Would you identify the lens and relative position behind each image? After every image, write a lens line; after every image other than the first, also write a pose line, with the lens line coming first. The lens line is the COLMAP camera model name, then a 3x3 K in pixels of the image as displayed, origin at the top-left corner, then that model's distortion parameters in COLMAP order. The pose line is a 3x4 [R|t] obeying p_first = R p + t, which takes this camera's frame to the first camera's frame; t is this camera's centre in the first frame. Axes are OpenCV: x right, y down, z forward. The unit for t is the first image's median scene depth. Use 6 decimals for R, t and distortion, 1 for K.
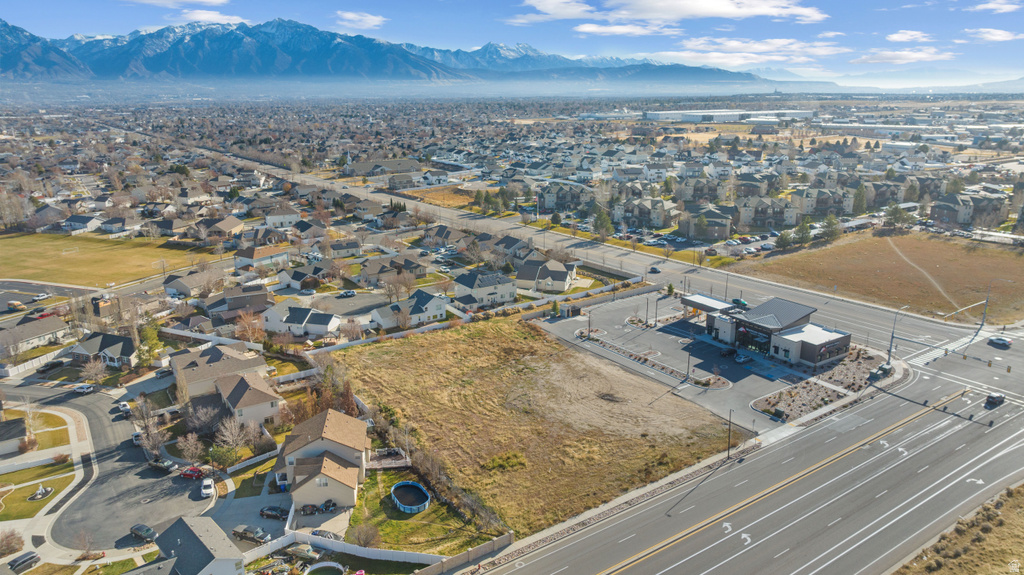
lens RADIAL K [[722.8, 0, 513.6], [0, 722.8, 286.1], [0, 0, 1]] dist [-0.026722, 0.026054]
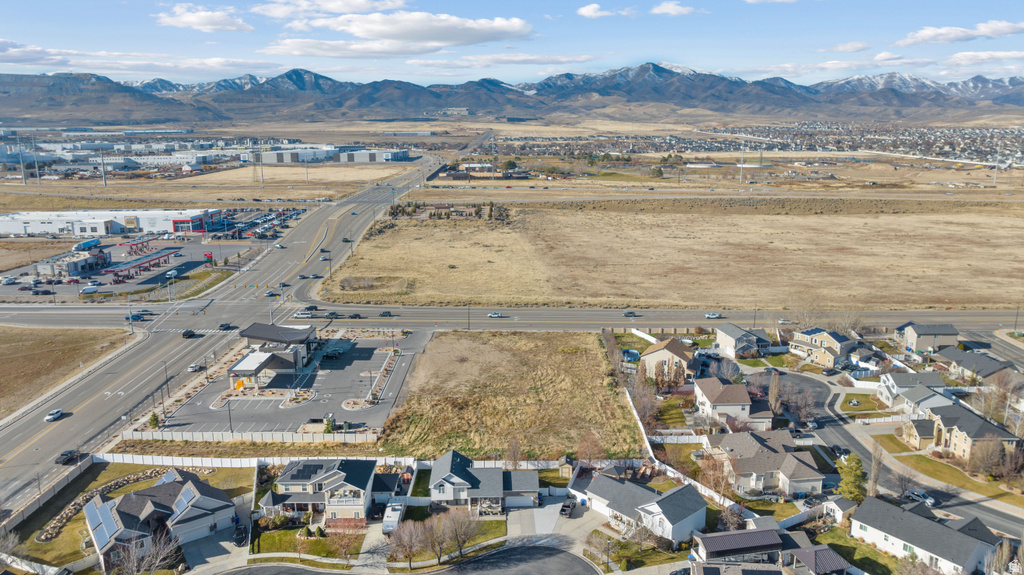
lens RADIAL K [[722.8, 0, 513.6], [0, 722.8, 286.1], [0, 0, 1]] dist [-0.026722, 0.026054]
pose [[-0.830720, -0.107818, 0.546150, -0.538457], [0.160392, 0.893108, 0.420276, -0.419996], [-0.533084, 0.436730, -0.724630, 1.475998]]
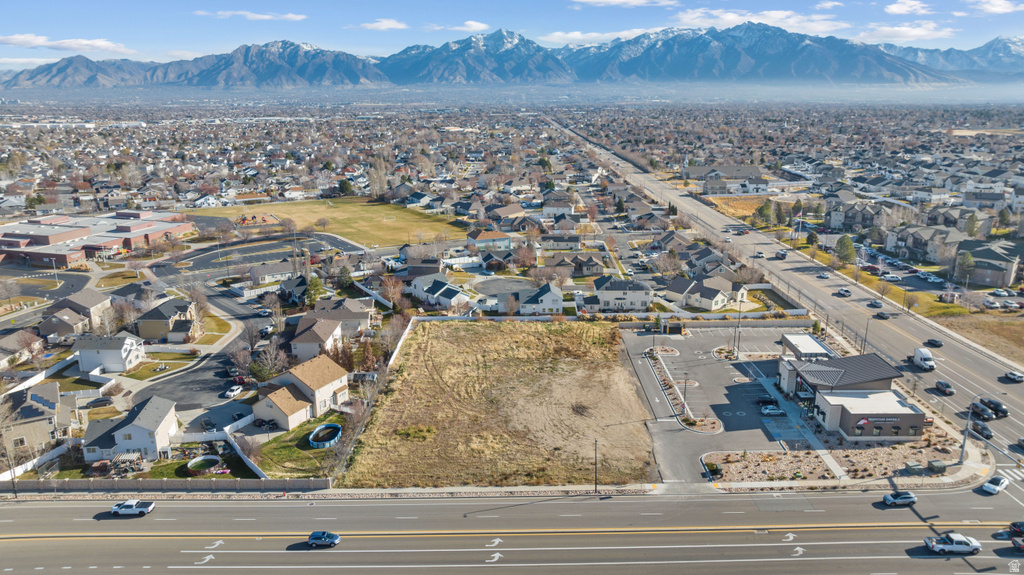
lens RADIAL K [[722.8, 0, 513.6], [0, 722.8, 286.1], [0, 0, 1]] dist [-0.026722, 0.026054]
pose [[0.825769, 0.149760, -0.543763, 0.439641], [-0.151993, 0.987524, 0.041158, -0.028774], [0.543143, 0.048661, 0.838229, 0.098801]]
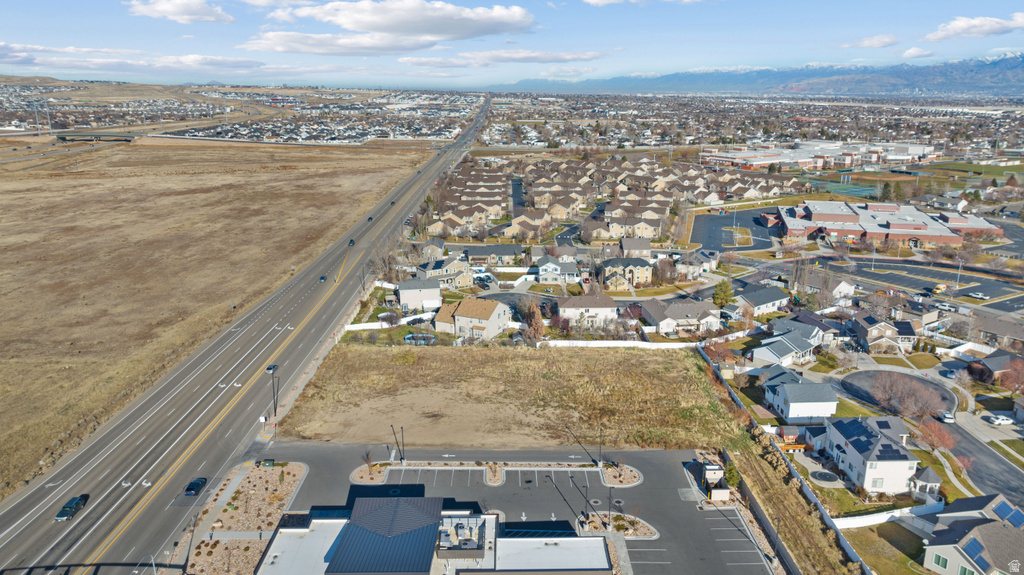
lens RADIAL K [[722.8, 0, 513.6], [0, 722.8, 286.1], [0, 0, 1]] dist [-0.026722, 0.026054]
pose [[-0.548487, 0.228417, -0.804356, 0.628432], [-0.222884, 0.887222, 0.403932, -0.319691], [0.805907, 0.400829, -0.435719, 1.121559]]
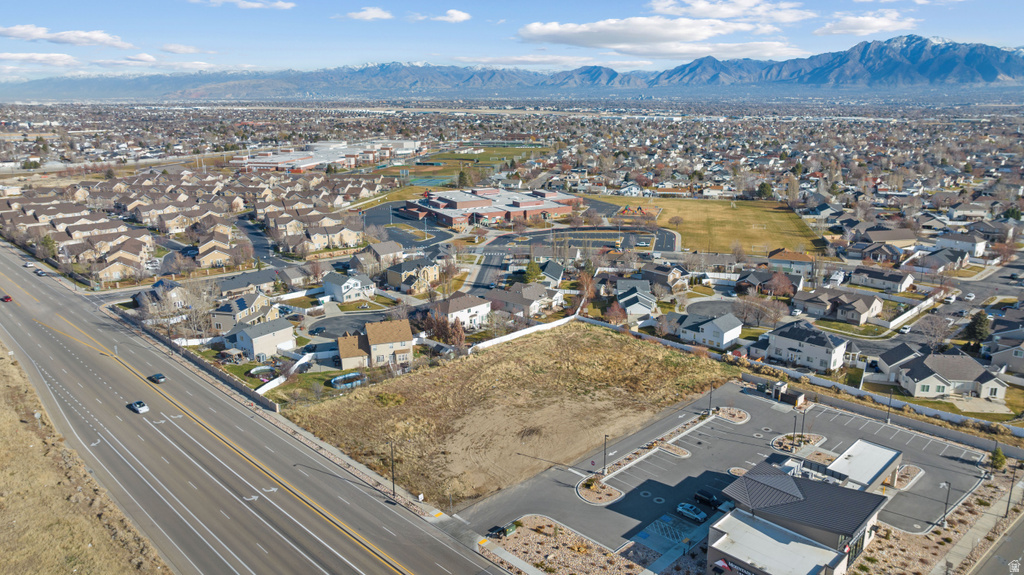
lens RADIAL K [[722.8, 0, 513.6], [0, 722.8, 286.1], [0, 0, 1]] dist [-0.026722, 0.026054]
pose [[0.189544, 0.261766, -0.946336, 0.736863], [-0.261993, 0.942347, 0.208187, -0.159966], [0.946273, 0.208473, 0.247197, 0.560682]]
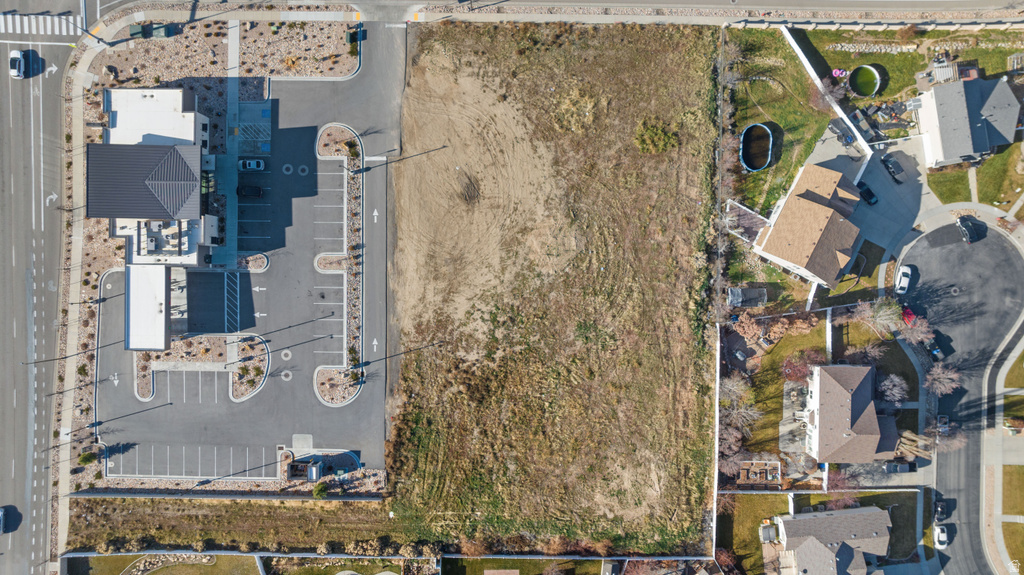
lens RADIAL K [[722.8, 0, 513.6], [0, 722.8, 286.1], [0, 0, 1]] dist [-0.026722, 0.026054]
pose [[-0.825127, -0.564927, 0.004752, 0.019723], [0.163650, -0.230959, 0.959102, -0.516406], [-0.540725, 0.792159, 0.283020, 0.644614]]
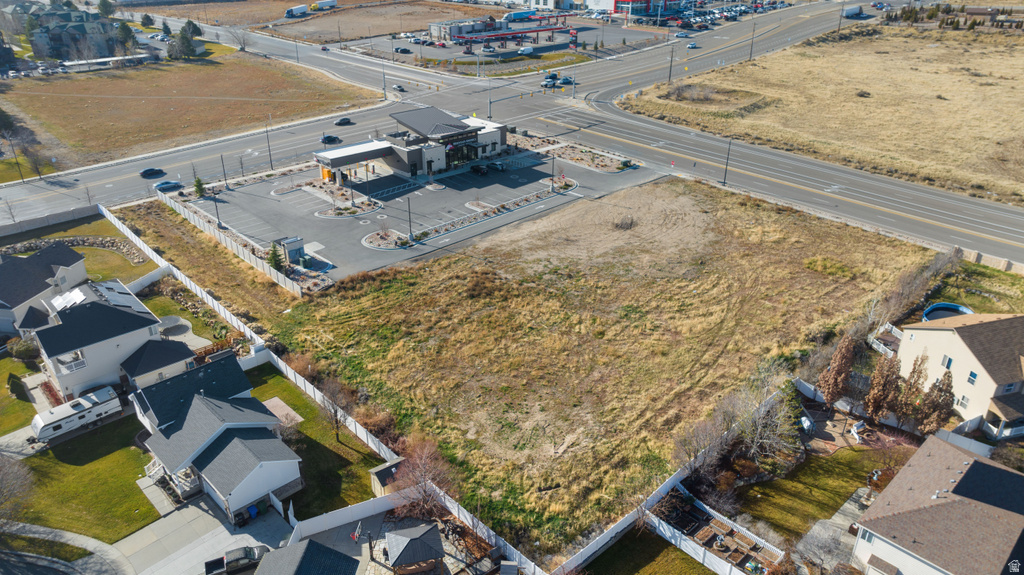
lens RADIAL K [[722.8, 0, 513.6], [0, 722.8, 286.1], [0, 0, 1]] dist [-0.026722, 0.026054]
pose [[-0.168055, -0.431333, 0.886403, -0.479858], [0.264379, 0.846528, 0.462054, -0.160117], [-0.949664, 0.311997, -0.028228, 0.912672]]
